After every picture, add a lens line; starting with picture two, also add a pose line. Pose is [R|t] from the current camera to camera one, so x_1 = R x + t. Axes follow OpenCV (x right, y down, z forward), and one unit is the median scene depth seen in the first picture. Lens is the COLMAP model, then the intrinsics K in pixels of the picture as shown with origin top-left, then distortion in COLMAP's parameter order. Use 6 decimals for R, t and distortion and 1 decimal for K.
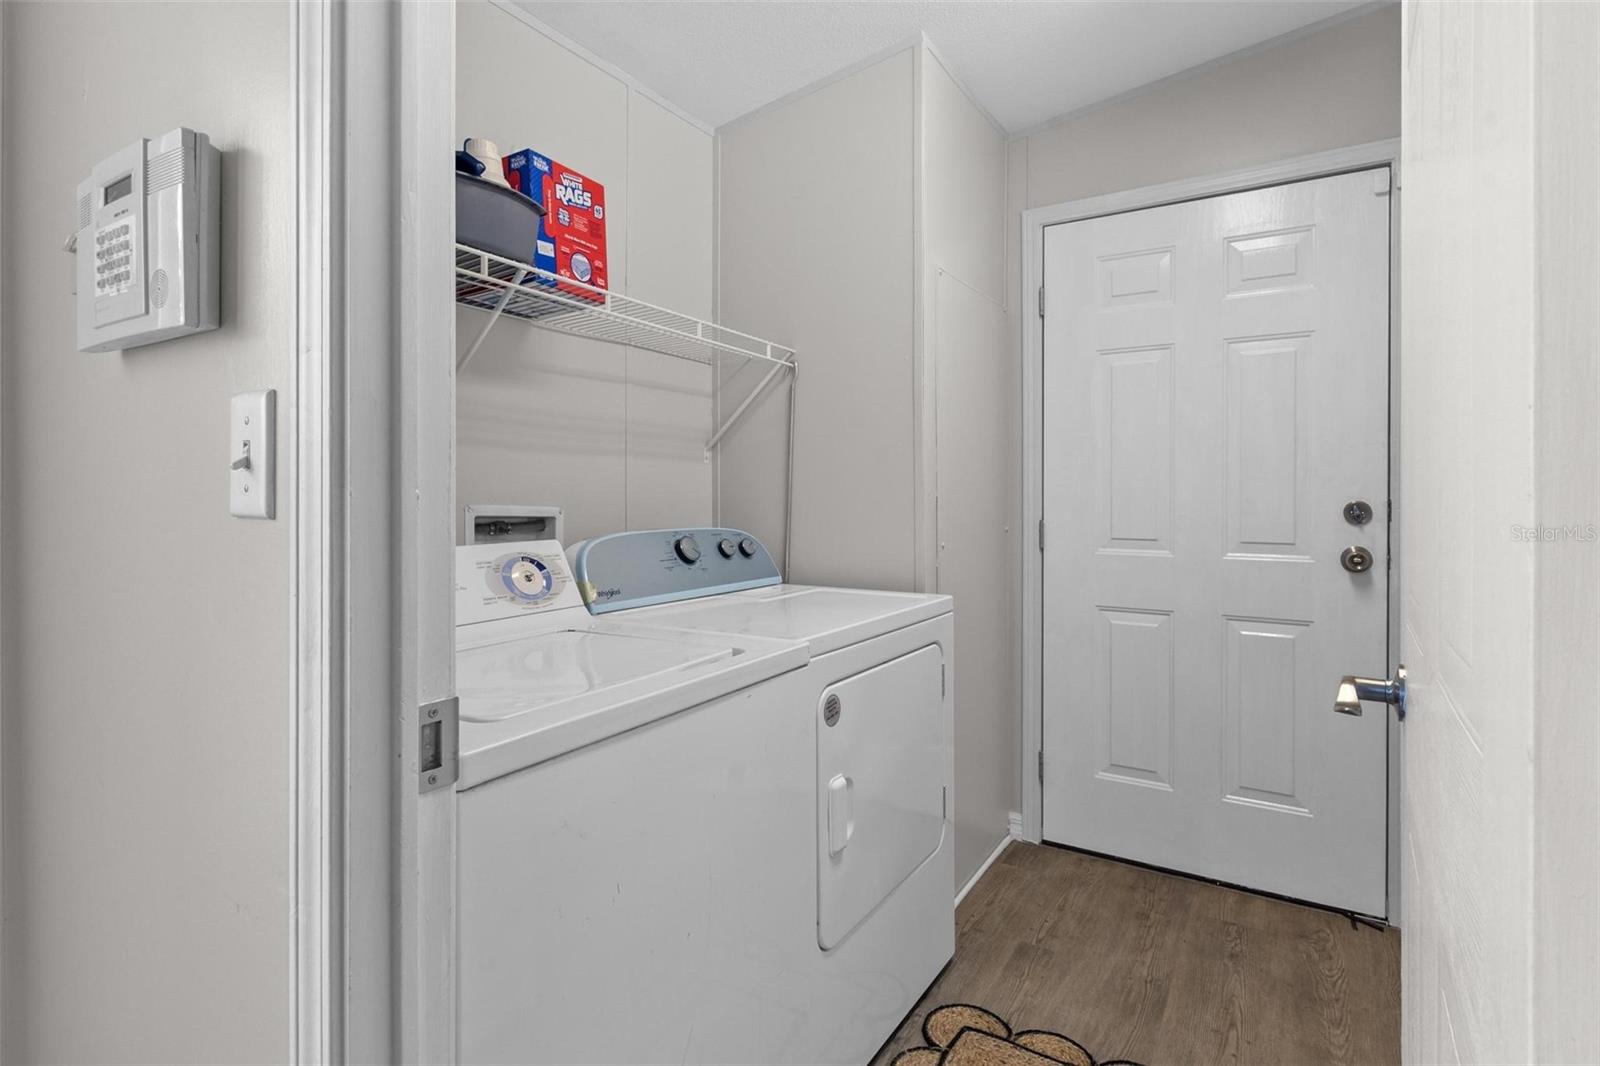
lens RADIAL K [[800.3, 0, 799.4], [0, 800.3, 520.4], [0, 0, 1]] dist [0.017687, 0.000539]
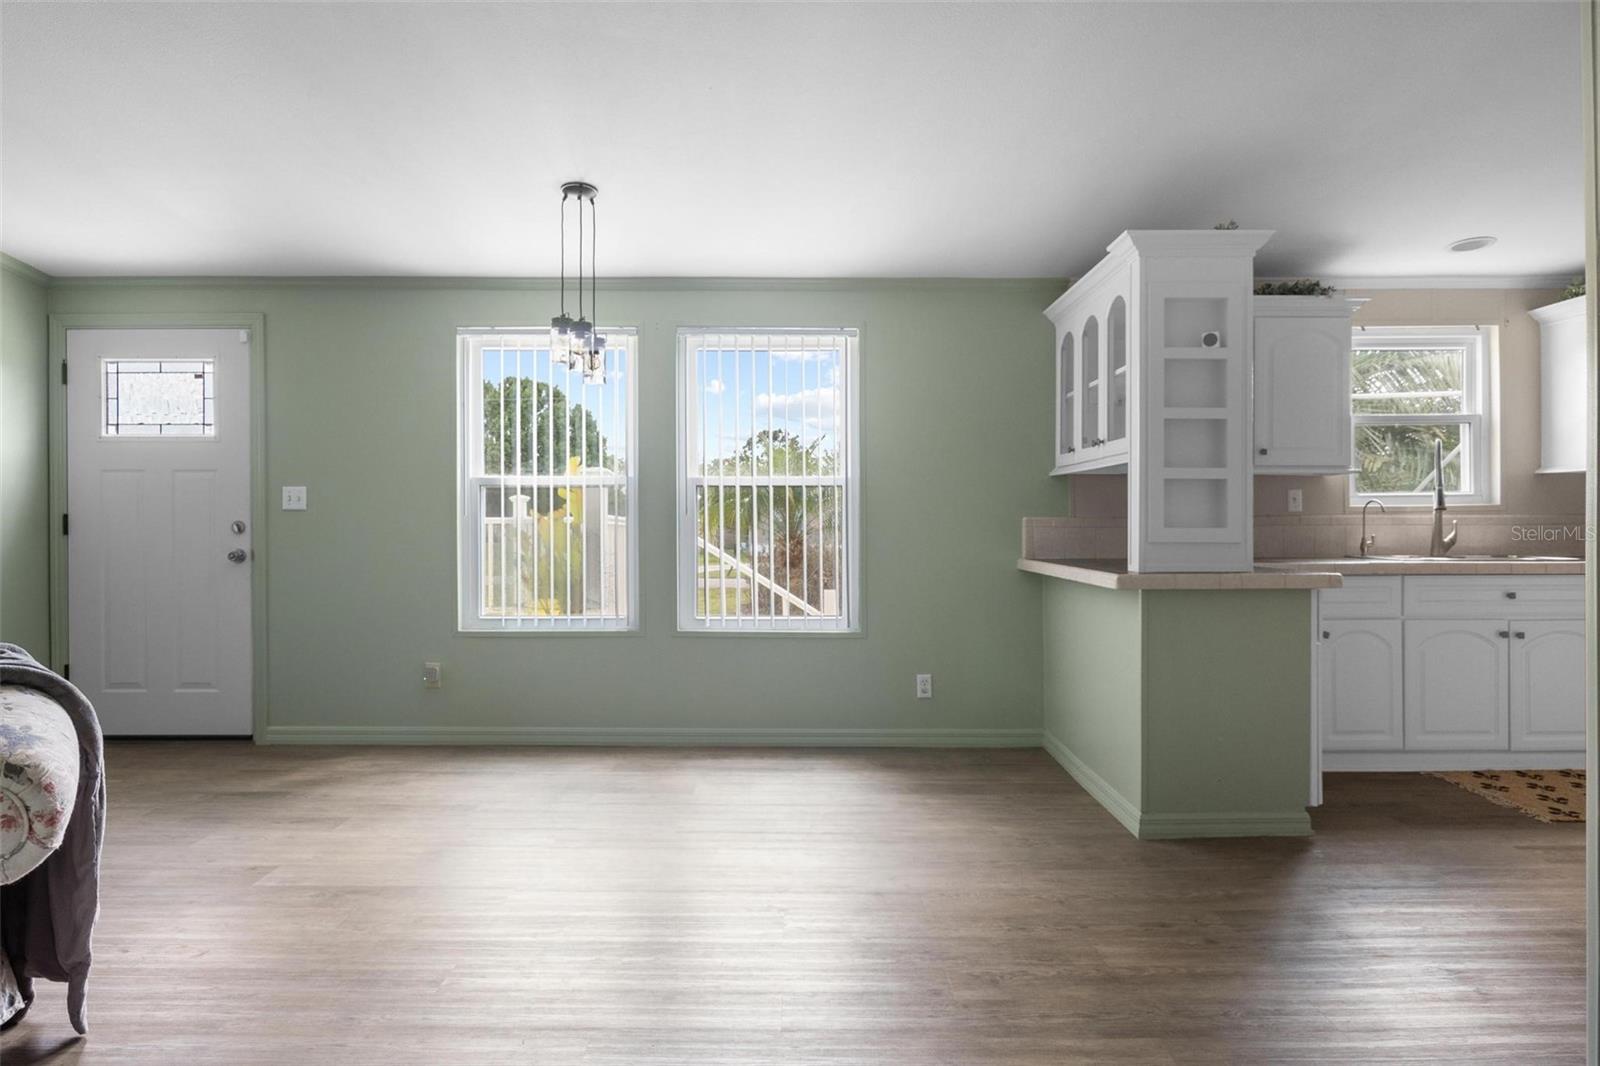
lens RADIAL K [[1027.2, 0, 798.8], [0, 1027.2, 531.8], [0, 0, 1]] dist [-0.002532, -0.000396]
pose [[0.855993, -0.009329, 0.516902, 0.572215], [0.010200, 0.999947, 0.001155, 0.010978], [-0.516886, 0.004284, 0.856044, -1.679184]]
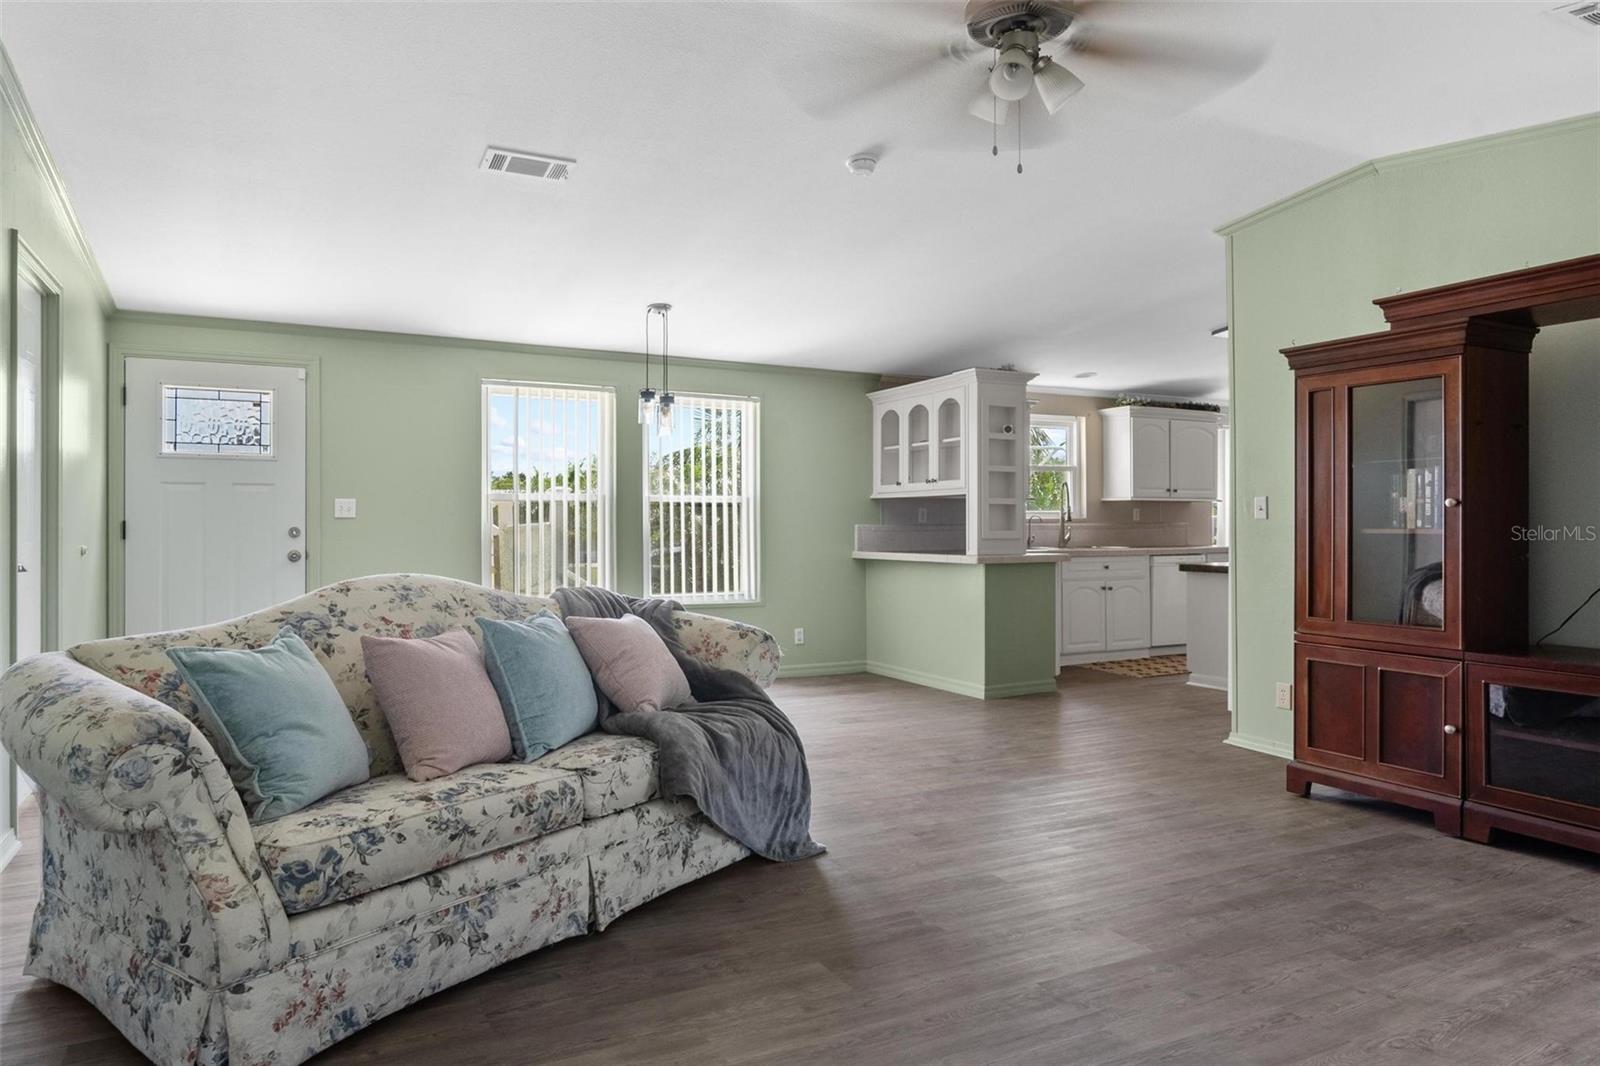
lens RADIAL K [[1027.2, 0, 801.7], [0, 1027.2, 529.2], [0, 0, 1]] dist [-0.002532, -0.000396]
pose [[0.517542, -0.003997, 0.855648, -1.007892], [0.014370, 0.999889, -0.004021, 0.013970], [-0.855537, 0.014377, 0.517542, -1.664743]]
